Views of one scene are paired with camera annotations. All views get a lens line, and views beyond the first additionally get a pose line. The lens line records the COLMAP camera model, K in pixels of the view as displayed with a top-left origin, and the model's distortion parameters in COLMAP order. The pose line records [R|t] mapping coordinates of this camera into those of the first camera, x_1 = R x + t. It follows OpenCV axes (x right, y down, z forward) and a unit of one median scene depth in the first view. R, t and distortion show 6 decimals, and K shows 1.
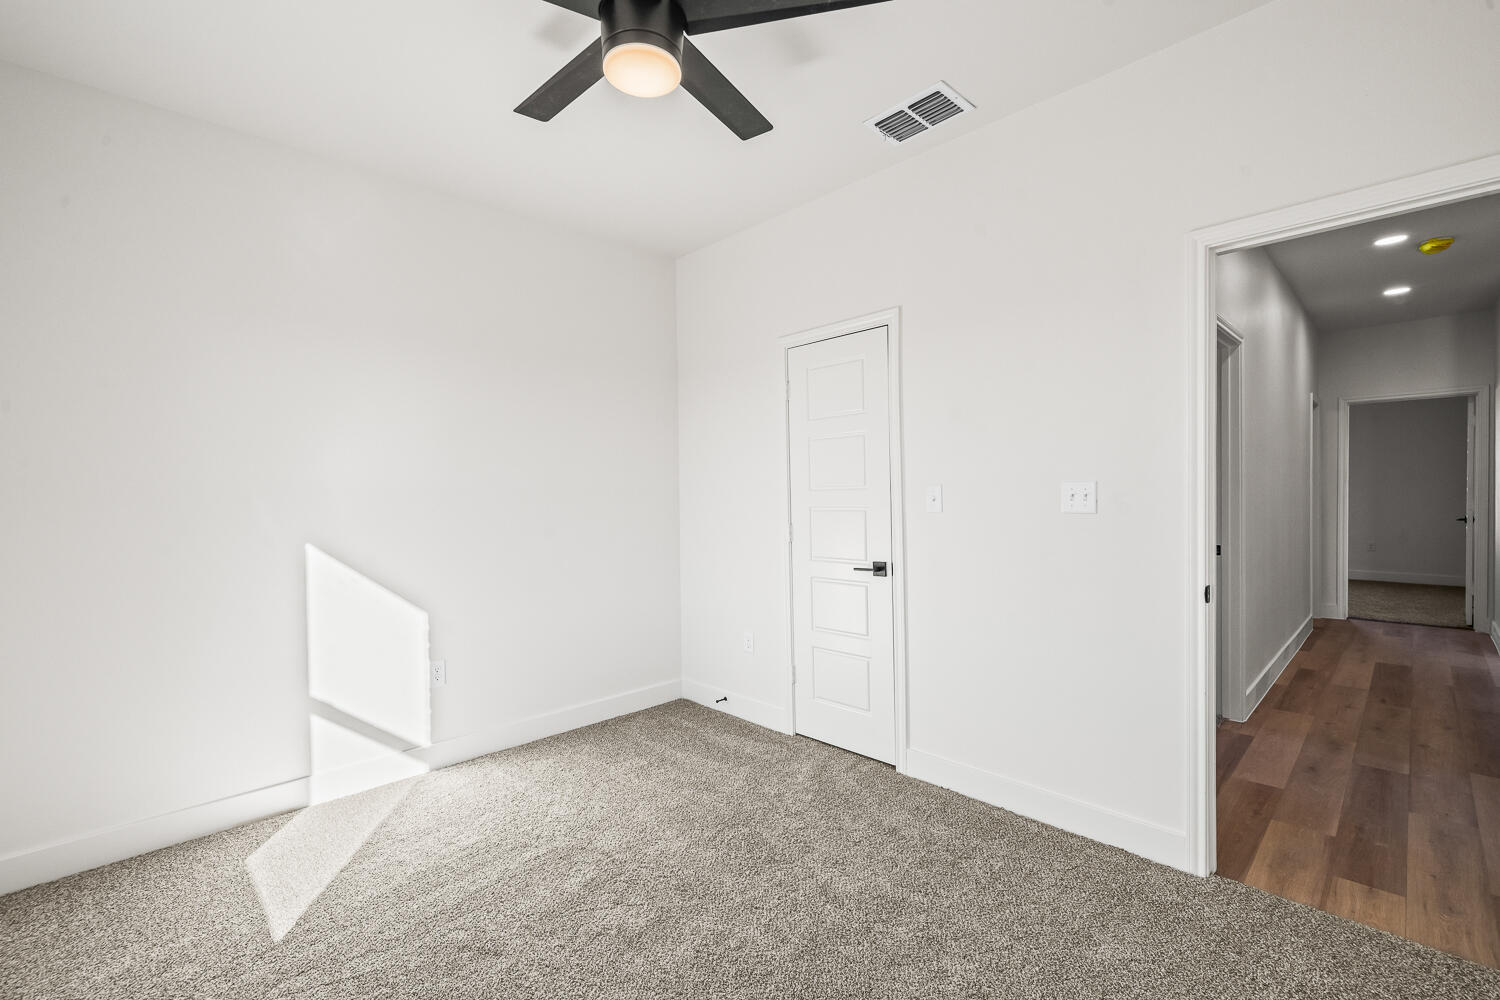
lens RADIAL K [[650.7, 0, 750.6], [0, 650.7, 500.7], [0, 0, 1]] dist [-0.002274, 0.000926]
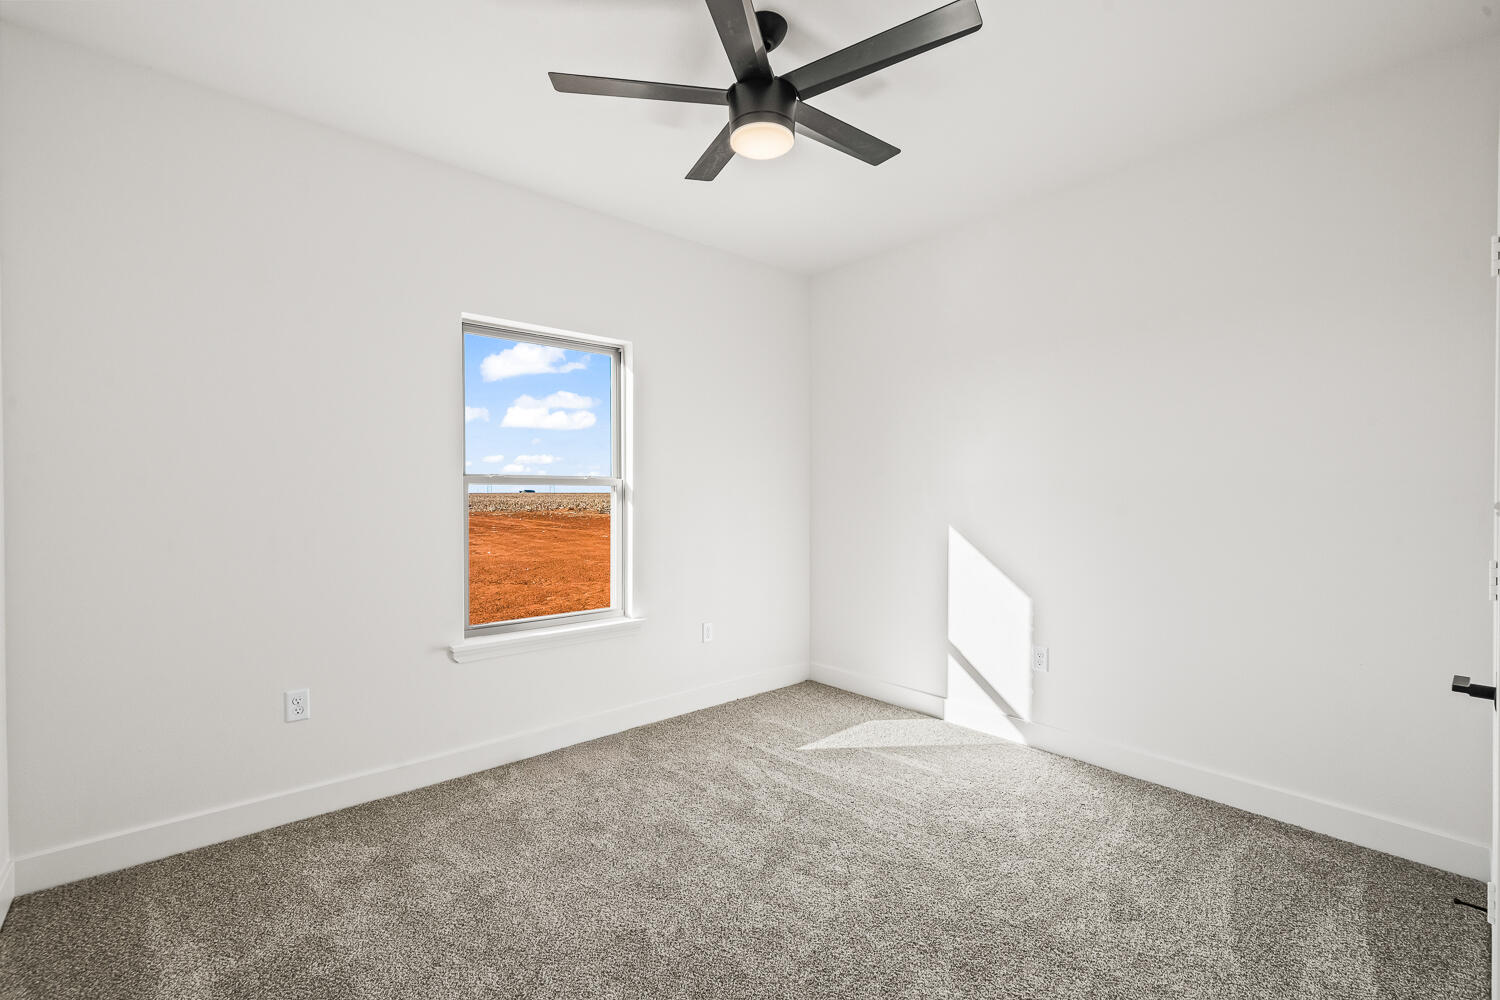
lens RADIAL K [[650.7, 0, 752.8], [0, 650.7, 495.5], [0, 0, 1]] dist [-0.002274, 0.000926]
pose [[-0.068117, 0.011051, -0.997616, 0.610150], [-0.011898, 0.999859, 0.011888, -0.006659], [0.997606, 0.012679, -0.067976, 0.610623]]
